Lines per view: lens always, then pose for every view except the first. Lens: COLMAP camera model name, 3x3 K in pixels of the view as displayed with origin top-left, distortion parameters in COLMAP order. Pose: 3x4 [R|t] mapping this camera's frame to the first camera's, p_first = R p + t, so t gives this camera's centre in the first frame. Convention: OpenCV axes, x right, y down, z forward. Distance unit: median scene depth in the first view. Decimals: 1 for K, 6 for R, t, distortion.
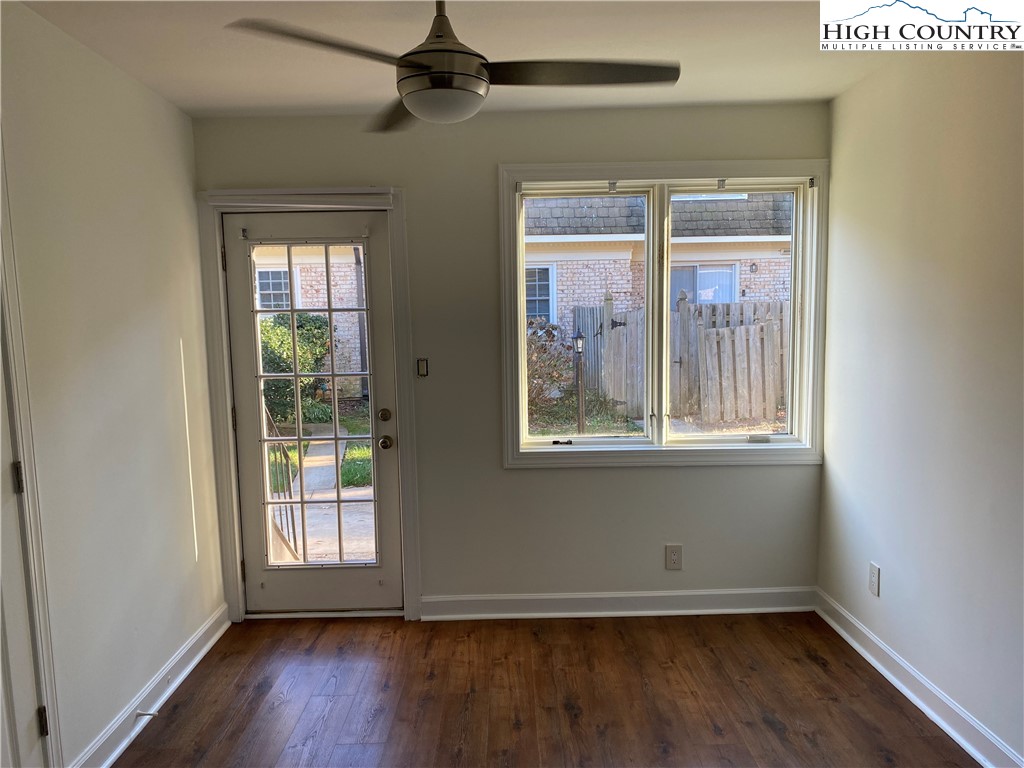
lens RADIAL K [[822.4, 0, 513.7], [0, 822.4, 404.8], [0, 0, 1]] dist [0.085467, -0.137612]
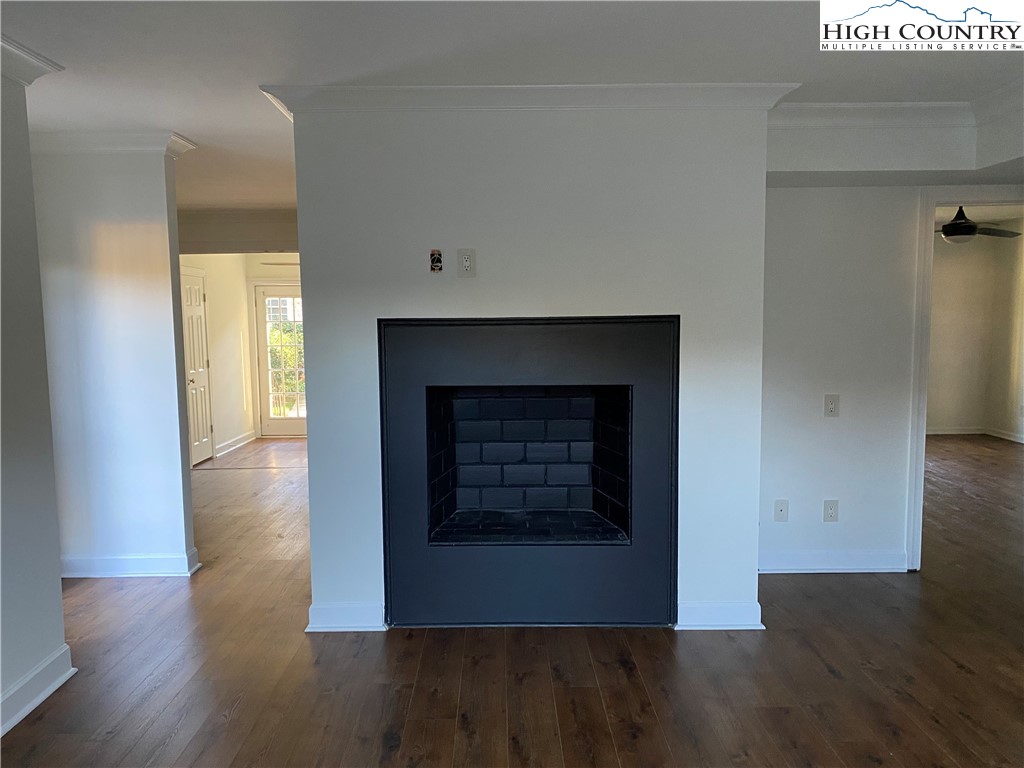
lens RADIAL K [[822.4, 0, 513.7], [0, 822.4, 404.8], [0, 0, 1]] dist [0.085467, -0.137612]
pose [[0.999896, 0.013017, 0.006167, 0.475178], [-0.012965, 0.999881, -0.008382, 0.168088], [-0.006275, 0.008302, 0.999946, -1.684315]]
